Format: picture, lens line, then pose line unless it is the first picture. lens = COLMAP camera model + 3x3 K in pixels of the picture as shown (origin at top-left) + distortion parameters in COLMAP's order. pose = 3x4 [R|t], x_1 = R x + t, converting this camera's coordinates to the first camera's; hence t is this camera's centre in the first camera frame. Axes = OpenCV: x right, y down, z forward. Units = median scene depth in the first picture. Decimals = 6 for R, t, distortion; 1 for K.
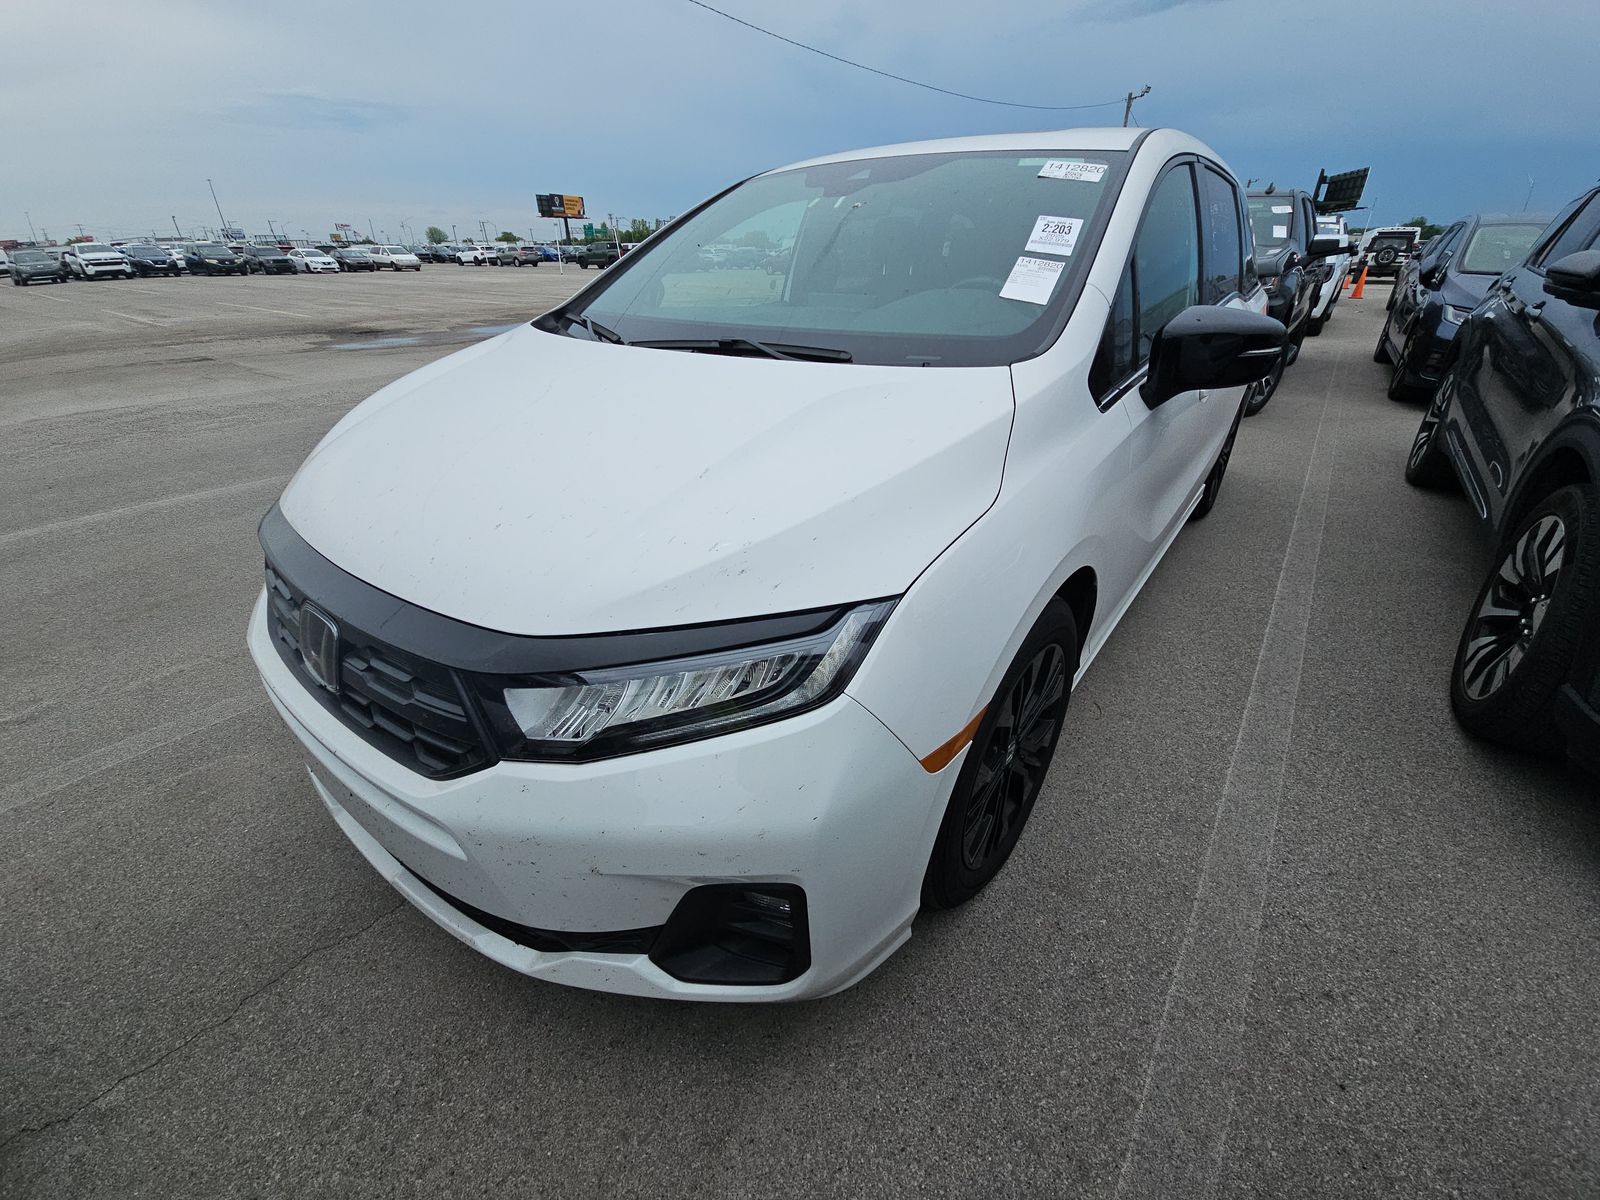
lens RADIAL K [[641.9, 0, 795.5], [0, 641.9, 602.3], [0, 0, 1]] dist [0.007183, -0.001072]
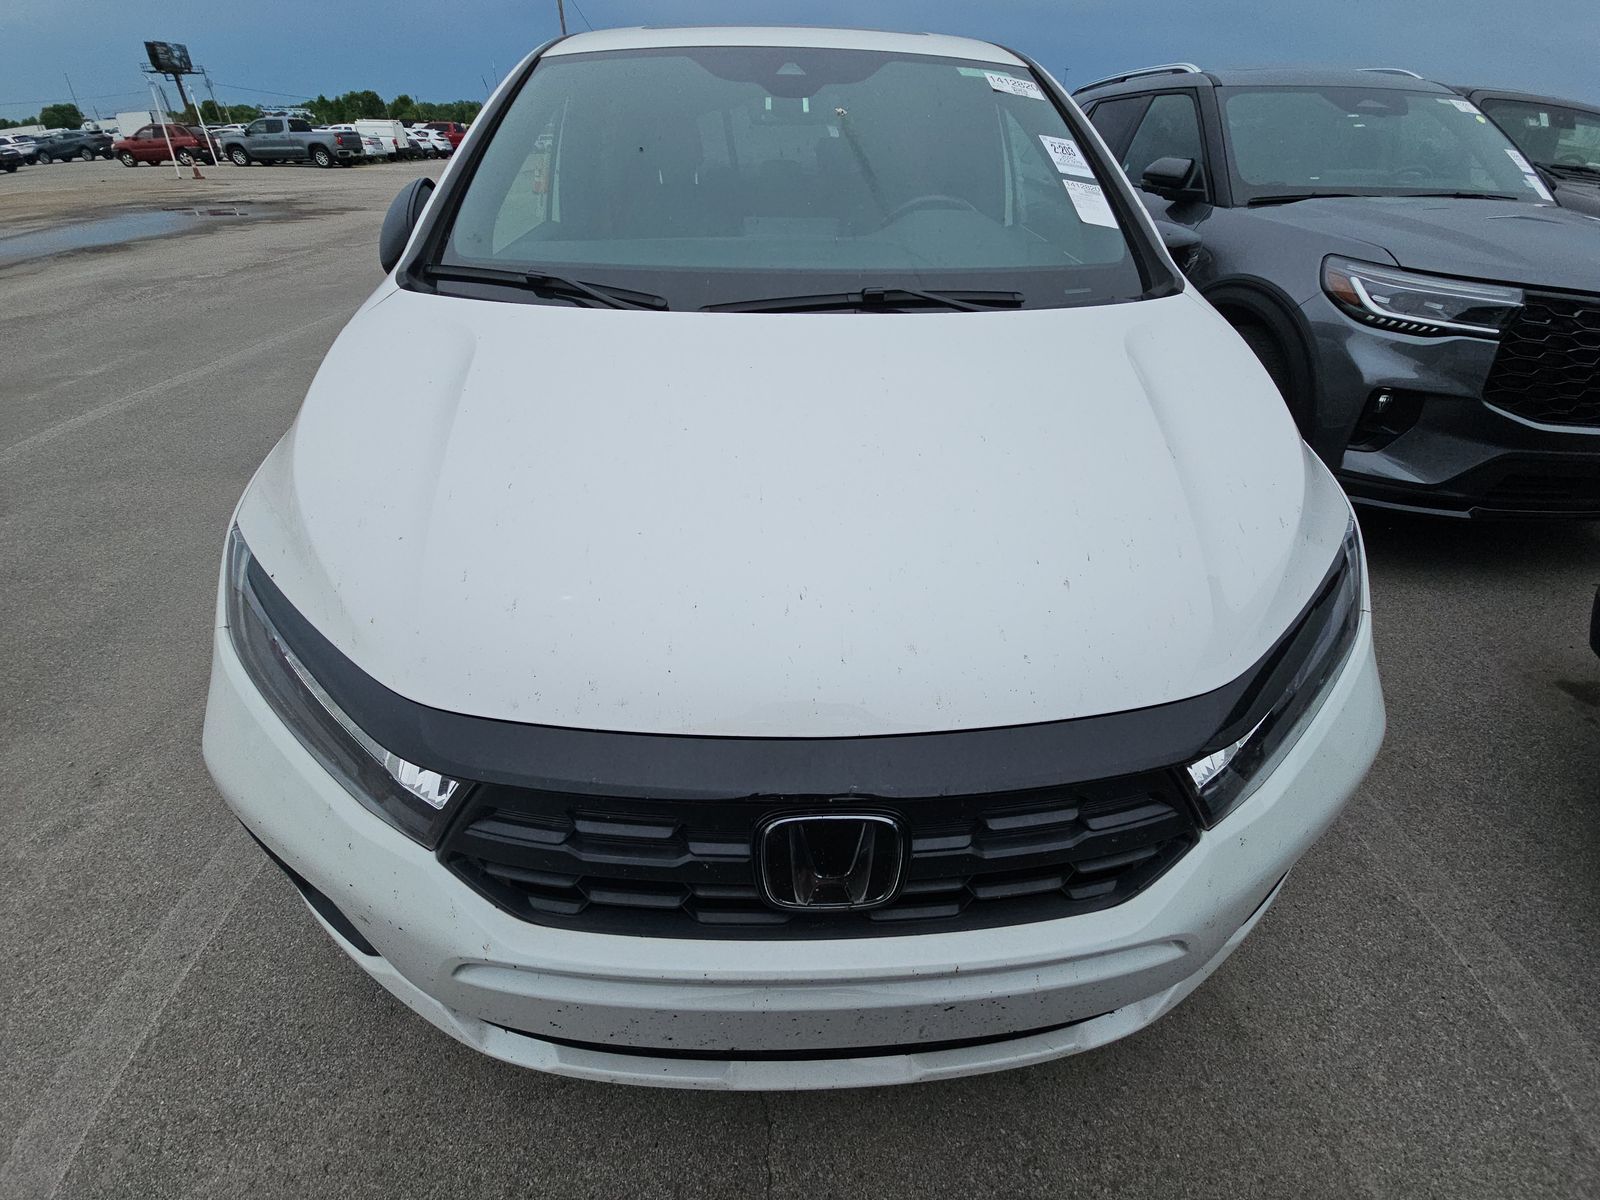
lens RADIAL K [[641.9, 0, 800.0], [0, 641.9, 610.8], [0, 0, 1]] dist [0.007183, -0.001072]
pose [[0.757355, -0.321903, 0.568148, -0.913866], [0.264988, 0.946699, 0.183149, -0.221793], [-0.596821, 0.011844, 0.802287, 0.445053]]
